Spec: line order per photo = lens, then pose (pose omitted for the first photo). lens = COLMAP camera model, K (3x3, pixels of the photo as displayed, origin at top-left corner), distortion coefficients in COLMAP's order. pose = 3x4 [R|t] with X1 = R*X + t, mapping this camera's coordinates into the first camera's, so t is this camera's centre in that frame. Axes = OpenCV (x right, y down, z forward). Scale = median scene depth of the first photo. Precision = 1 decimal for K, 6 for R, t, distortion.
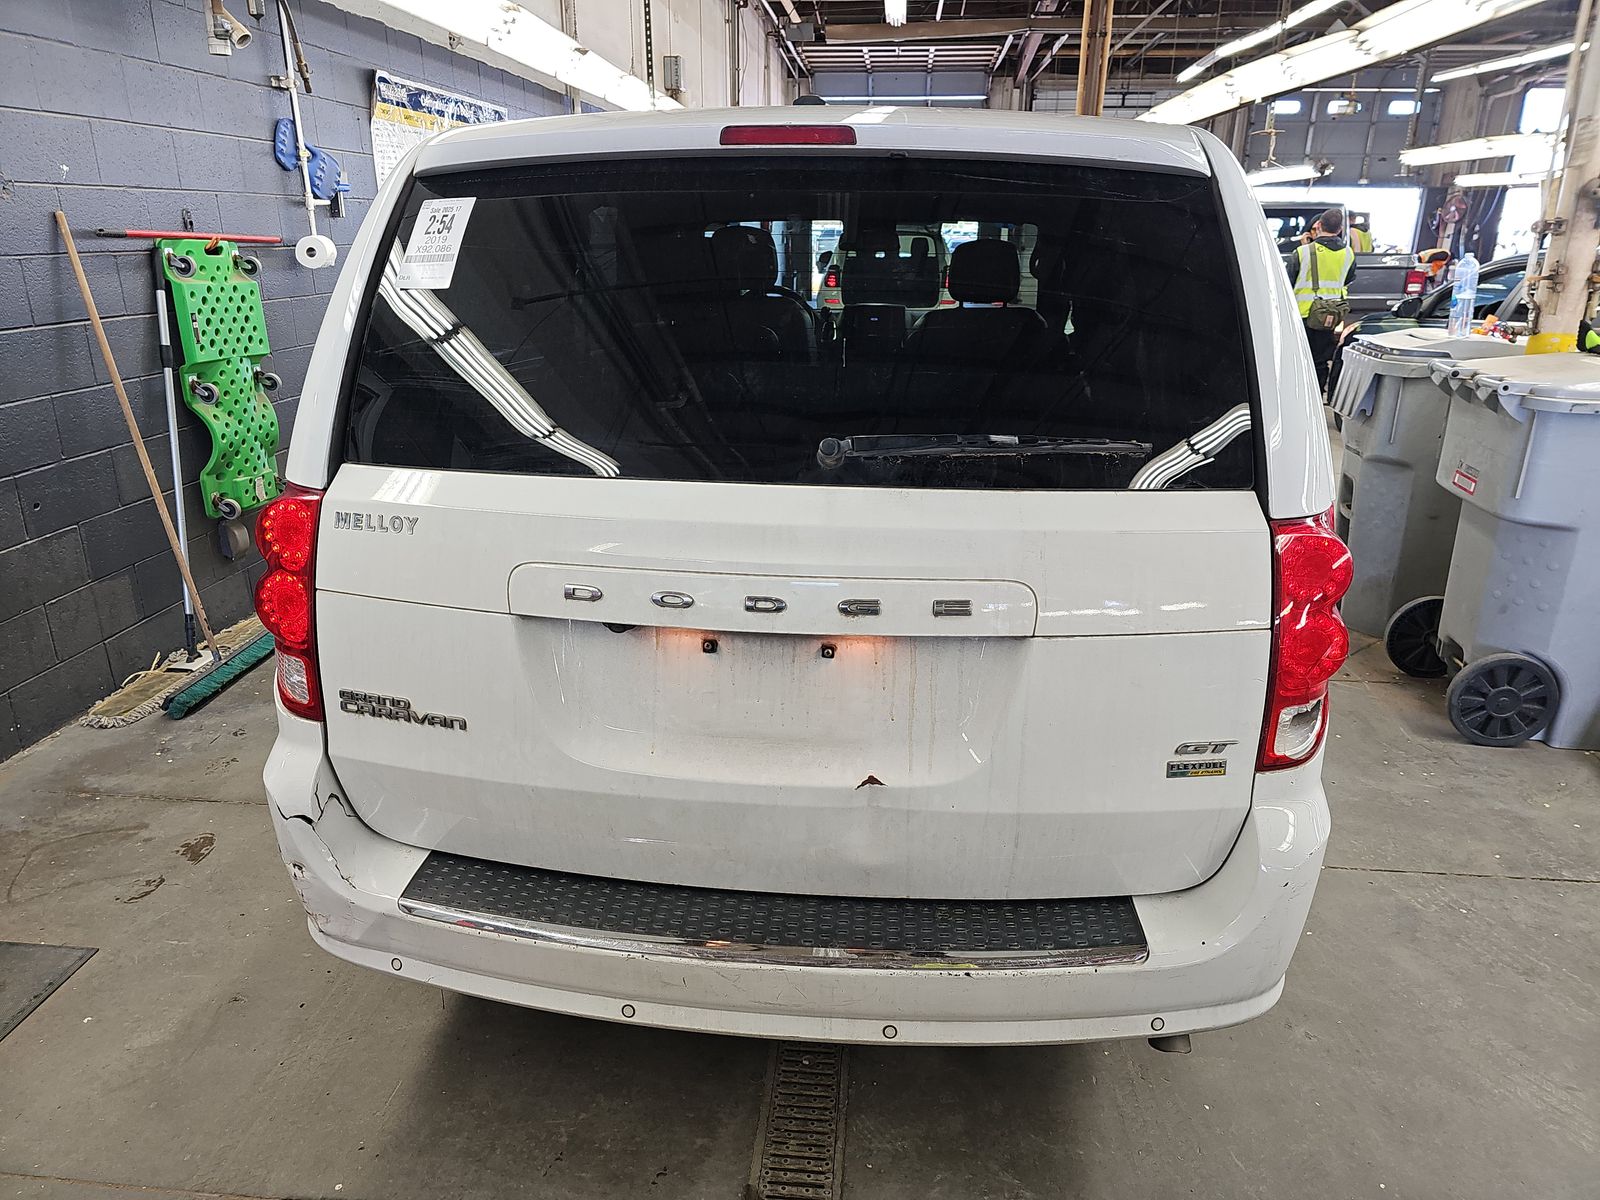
lens RADIAL K [[1060.3, 0, 800.0], [0, 1060.3, 600.0], [0, 0, 1]] dist [0.000128, -0.000138]
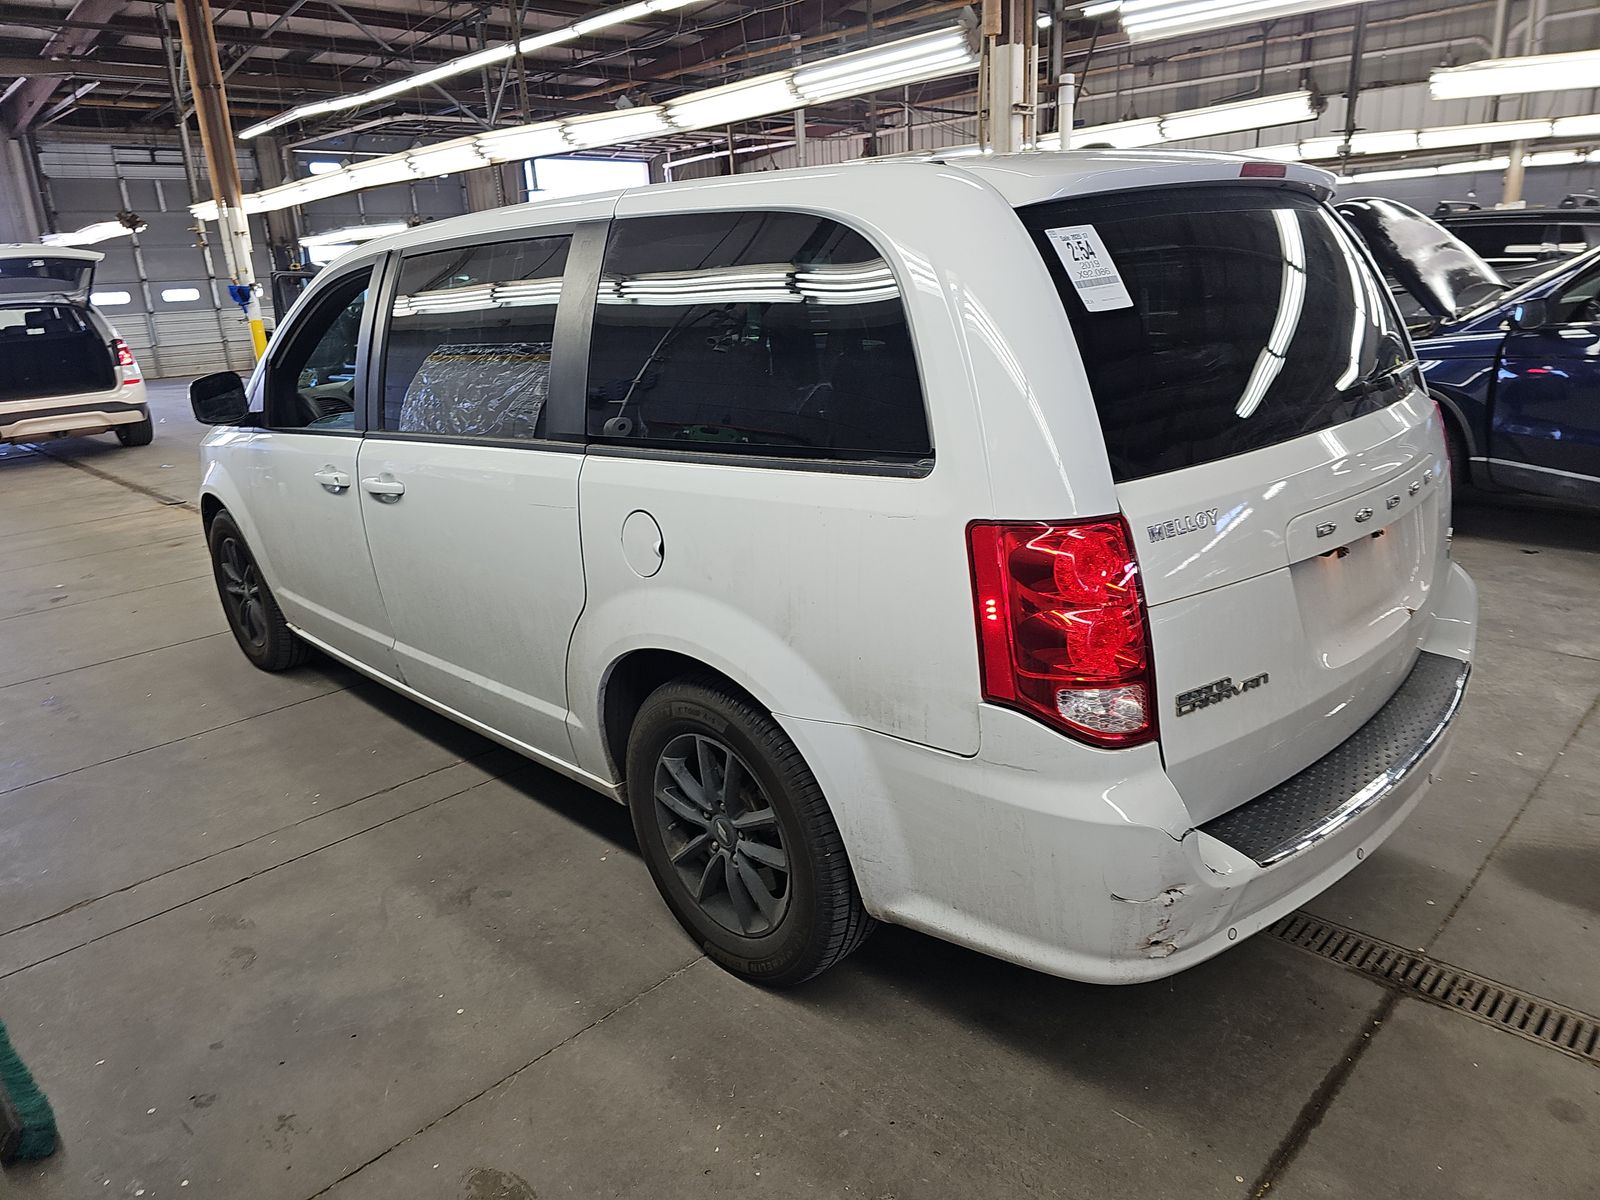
lens RADIAL K [[1078.4, 0, 799.8], [0, 1078.4, 563.6], [0, 0, 1]] dist [-0.001067, -0.002323]
pose [[0.644718, -0.243739, 0.724521, -0.604627], [0.303667, 0.951472, 0.049870, -0.086898], [-0.701517, 0.187861, 0.687446, 0.223892]]
